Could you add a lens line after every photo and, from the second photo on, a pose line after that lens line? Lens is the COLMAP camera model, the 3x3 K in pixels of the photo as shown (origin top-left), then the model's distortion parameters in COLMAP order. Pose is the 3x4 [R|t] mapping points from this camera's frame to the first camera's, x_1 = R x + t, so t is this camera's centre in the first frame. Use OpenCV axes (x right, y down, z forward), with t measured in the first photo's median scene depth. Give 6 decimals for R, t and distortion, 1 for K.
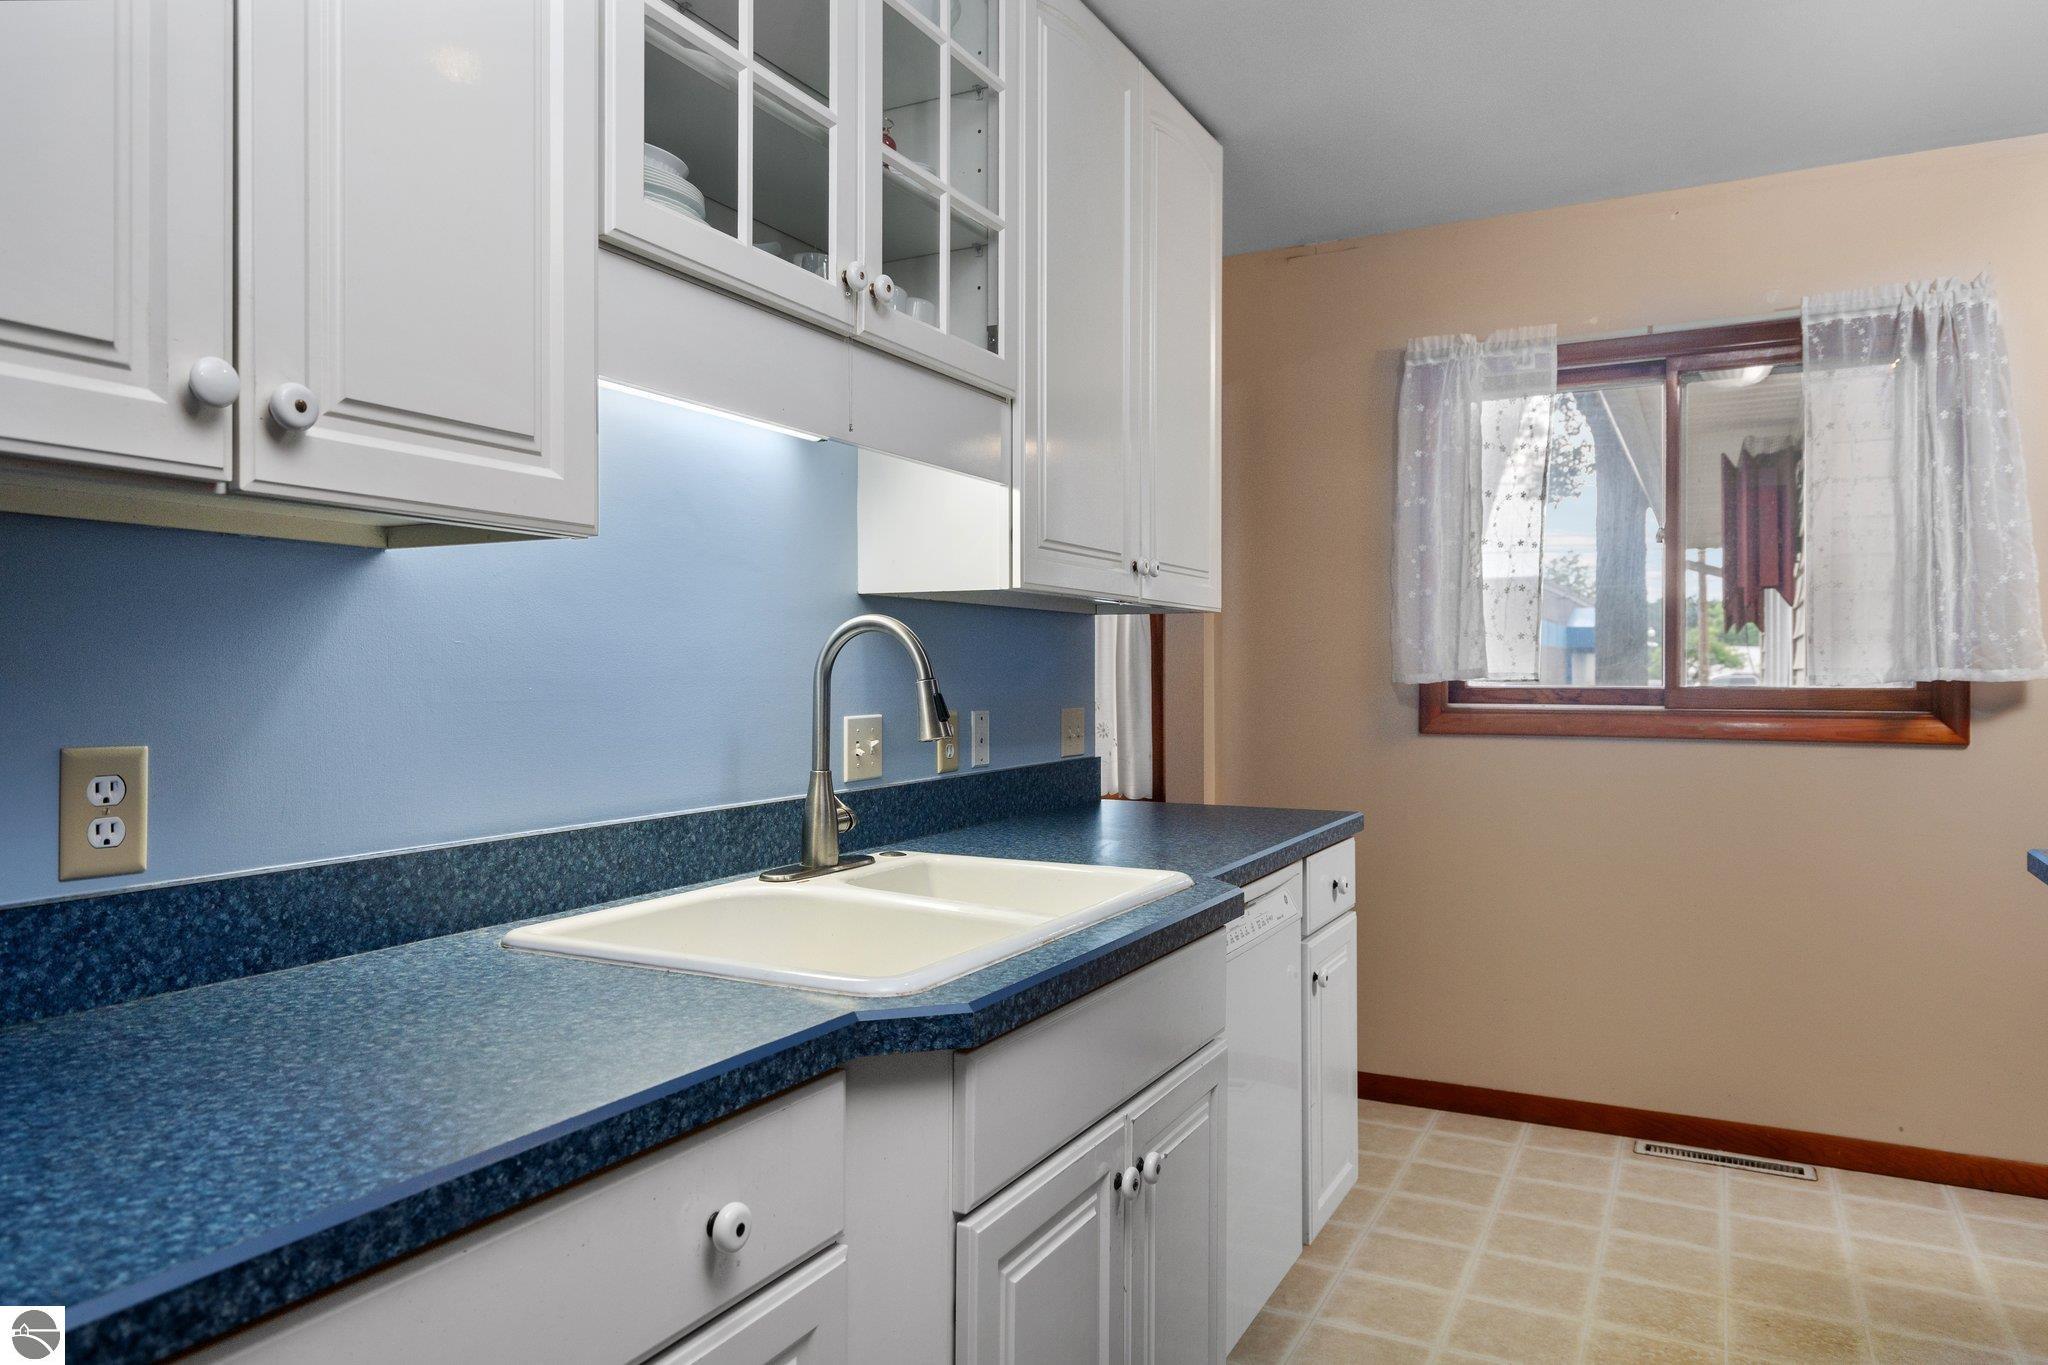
lens RADIAL K [[1370.3, 0, 1025.8], [0, 1370.3, 675.3], [0, 0, 1]] dist [0.005768, 0.000733]
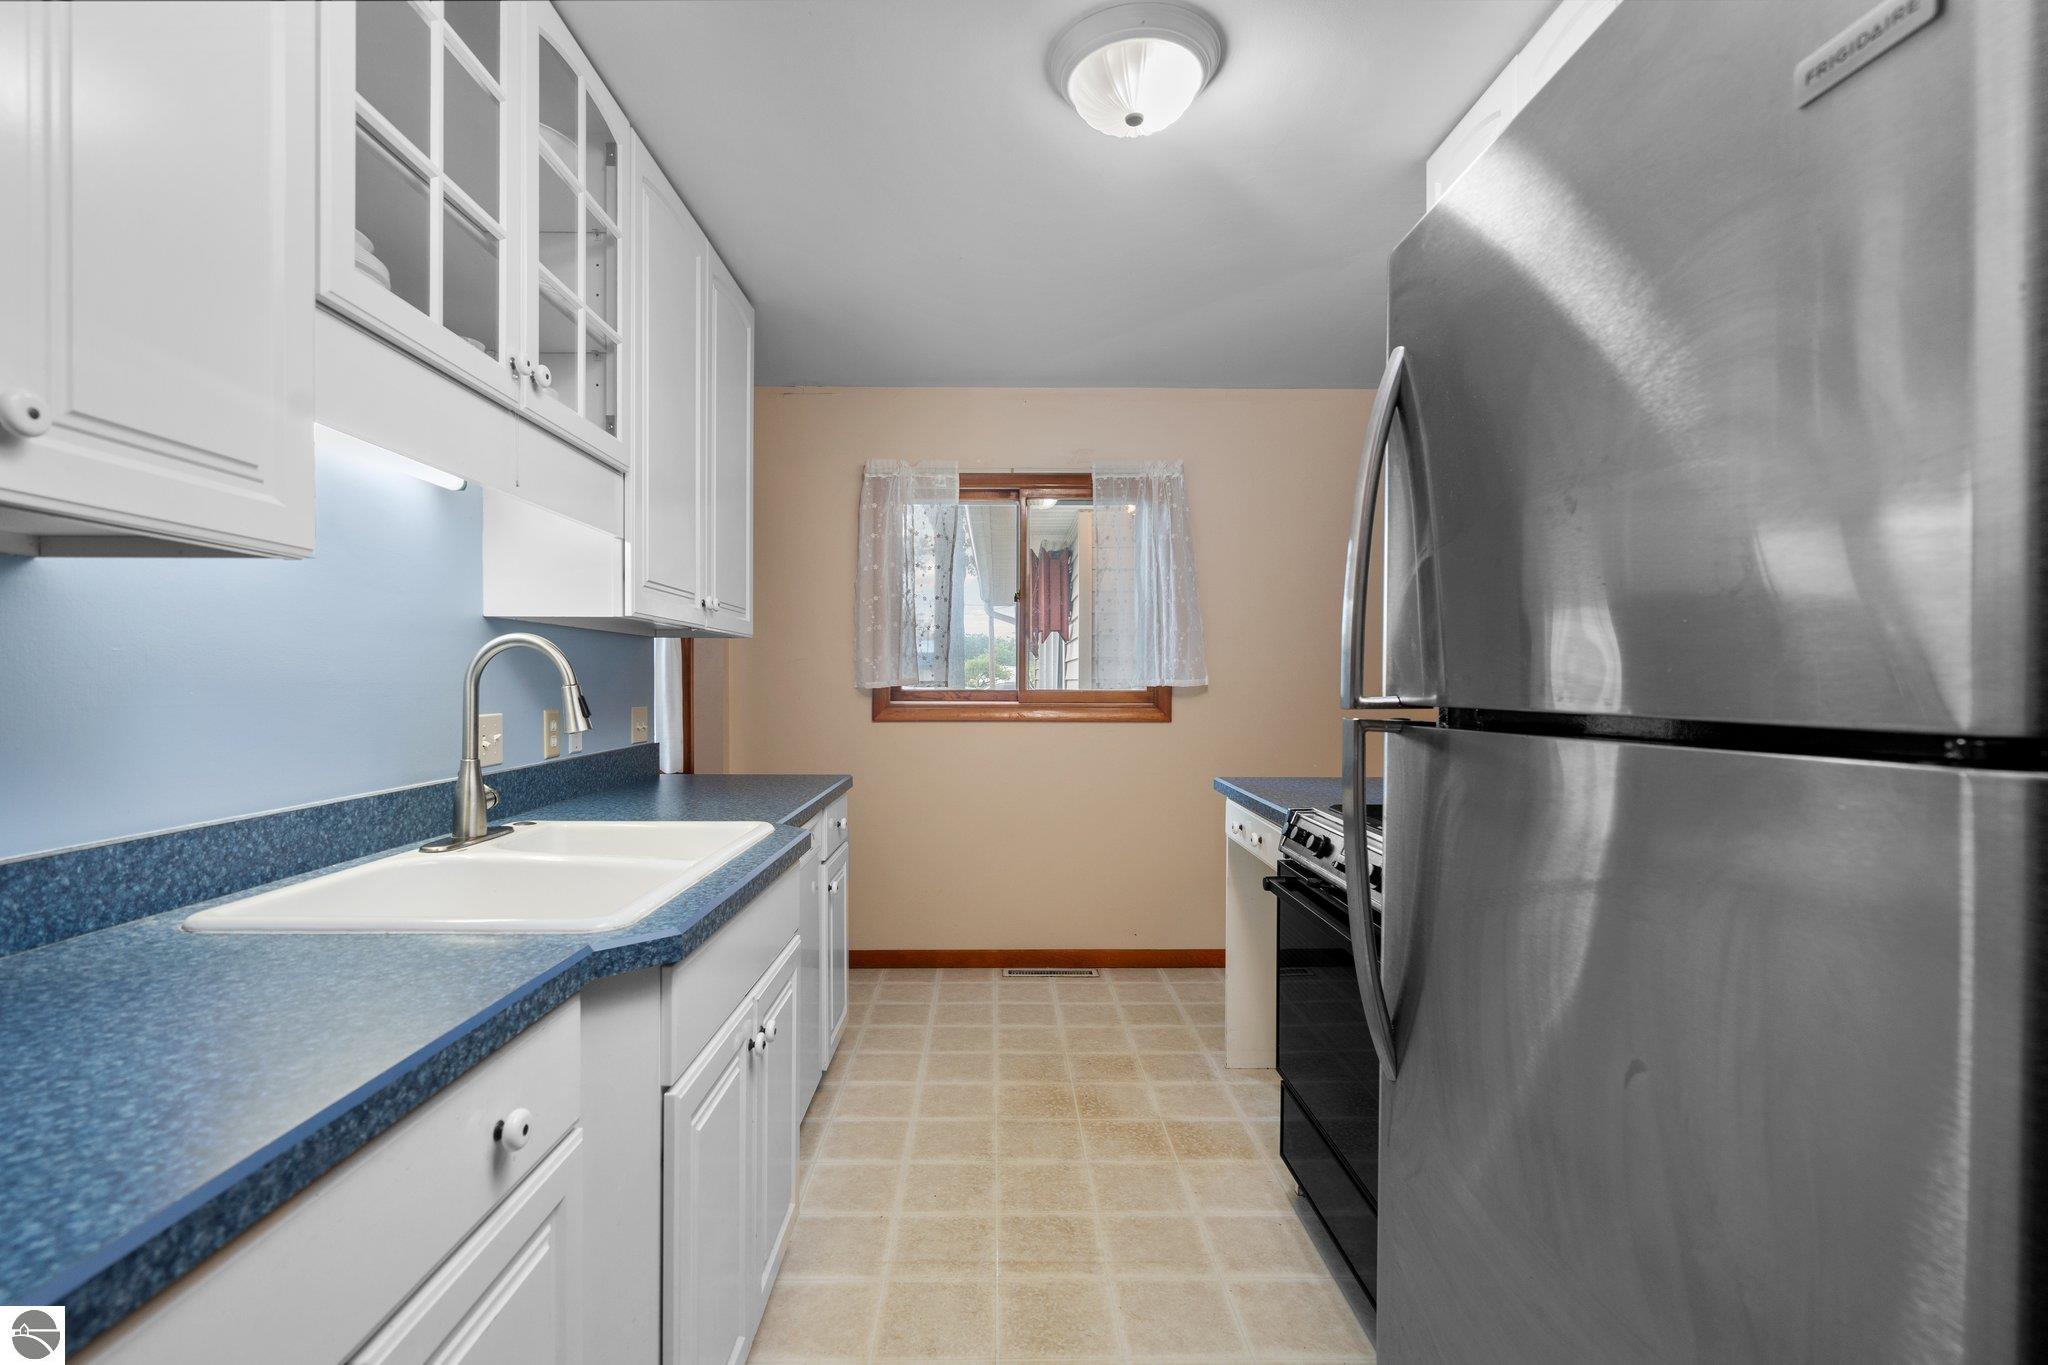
lens RADIAL K [[941.3, 0, 1017.8], [0, 941.3, 686.4], [0, 0, 1]] dist [-0.004761, 0.001566]
pose [[0.877613, -0.000649, 0.479369, -0.133710], [-0.001118, 0.999994, 0.003402, 0.000890], [-0.479368, -0.003521, 0.877607, 0.027887]]
